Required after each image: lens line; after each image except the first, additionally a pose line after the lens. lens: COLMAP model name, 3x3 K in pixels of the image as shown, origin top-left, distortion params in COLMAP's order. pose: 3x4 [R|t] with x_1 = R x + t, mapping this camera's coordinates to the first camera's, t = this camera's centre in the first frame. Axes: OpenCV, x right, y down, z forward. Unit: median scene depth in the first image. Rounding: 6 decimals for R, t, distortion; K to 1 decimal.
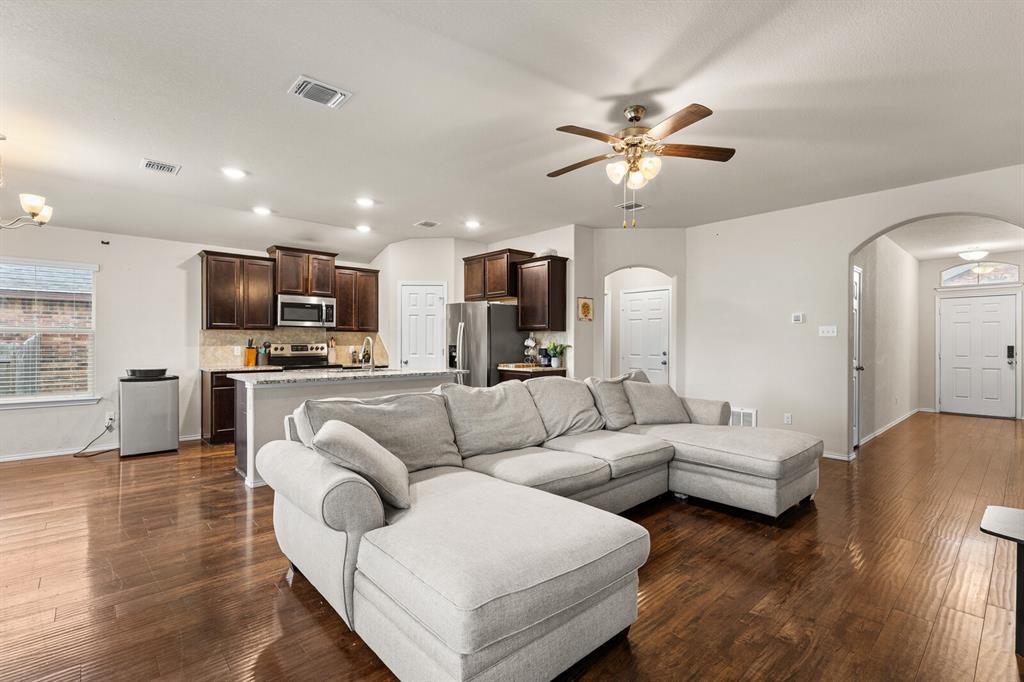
lens RADIAL K [[463.4, 0, 508.2], [0, 463.4, 344.1], [0, 0, 1]] dist [0.002132, -0.000195]
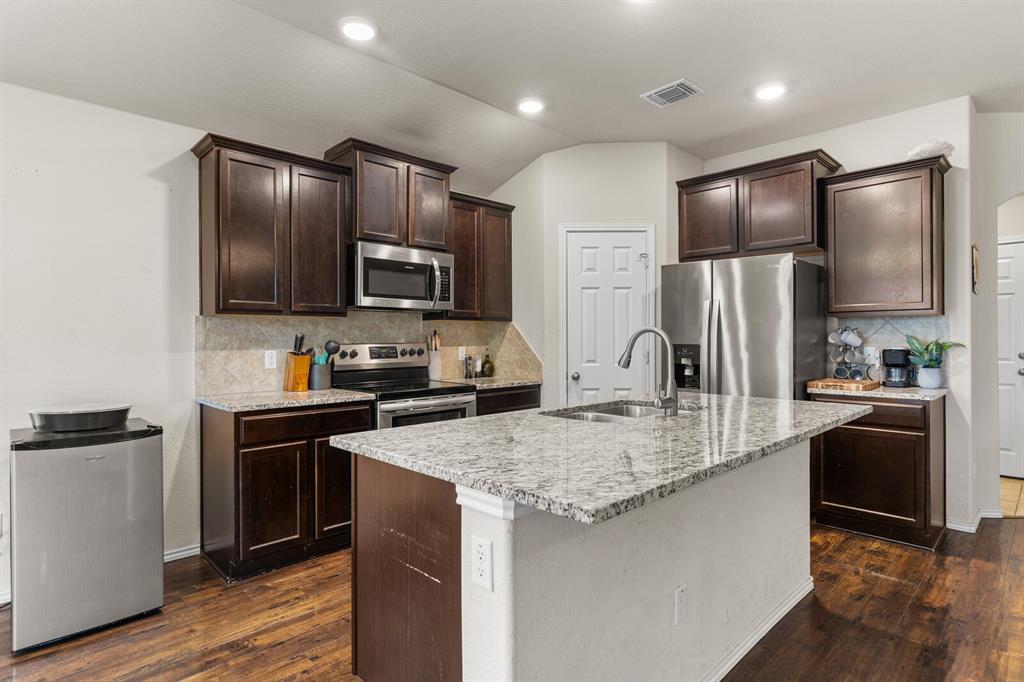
lens RADIAL K [[536.8, 0, 509.7], [0, 536.8, 338.8], [0, 0, 1]] dist [-0.002943, -0.000556]
pose [[0.999604, -0.007354, 0.027154, -0.336111], [0.007447, 0.999967, -0.003332, -0.003386], [-0.027129, 0.003533, 0.999626, 0.419980]]
